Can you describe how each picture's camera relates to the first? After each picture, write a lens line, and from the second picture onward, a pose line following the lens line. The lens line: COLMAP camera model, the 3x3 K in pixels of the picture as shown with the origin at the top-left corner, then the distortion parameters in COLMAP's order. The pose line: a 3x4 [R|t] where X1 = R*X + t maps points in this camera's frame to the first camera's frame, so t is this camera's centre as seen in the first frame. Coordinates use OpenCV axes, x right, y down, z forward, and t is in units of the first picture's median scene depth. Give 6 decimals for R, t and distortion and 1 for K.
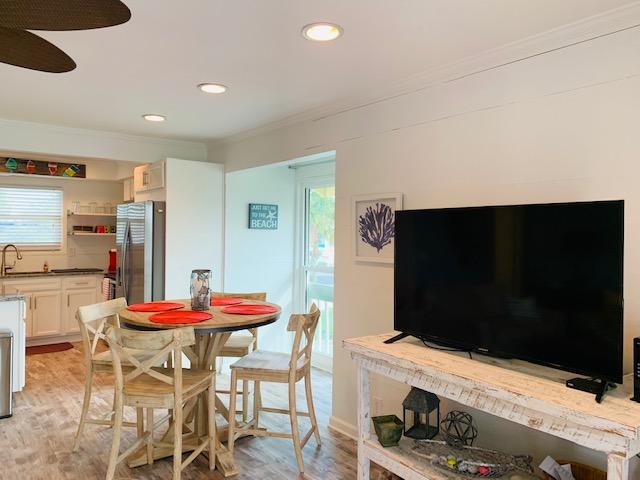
lens RADIAL K [[485.9, 0, 319.9], [0, 485.9, 236.9], [0, 0, 1]] dist [-0.001819, -0.001797]
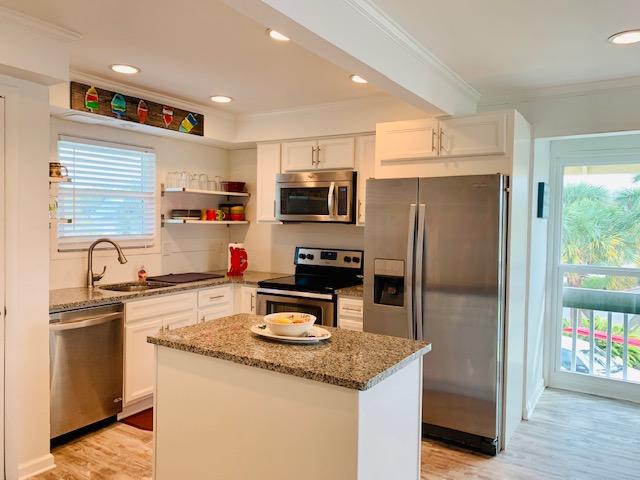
lens RADIAL K [[491.6, 0, 320.0], [0, 491.6, 240.0], [0, 0, 1]] dist [0.057822, -0.006354]
pose [[0.947144, -0.006329, 0.320746, -0.557433], [-0.006159, 0.999262, 0.037904, -0.007627], [-0.320750, -0.037876, 0.946406, 0.319195]]
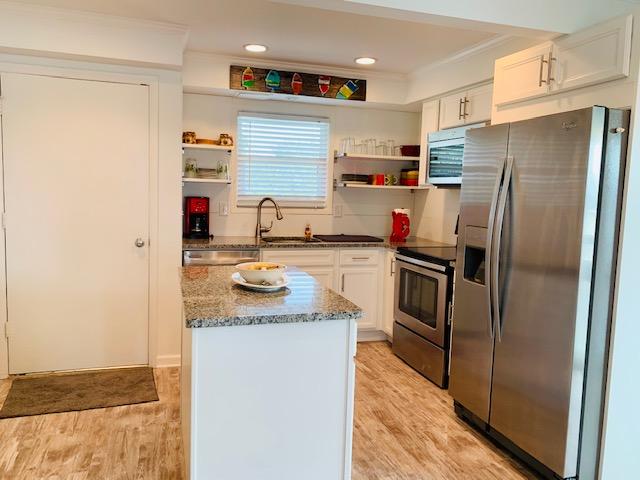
lens RADIAL K [[500.3, 0, 320.7], [0, 500.3, 236.8], [0, 0, 1]] dist [0.176938, -0.179564]
pose [[0.933051, 0.055453, -0.355445, -0.286994], [-0.026110, 0.995881, 0.086829, 0.006008], [0.358796, -0.071735, 0.930655, 0.322684]]
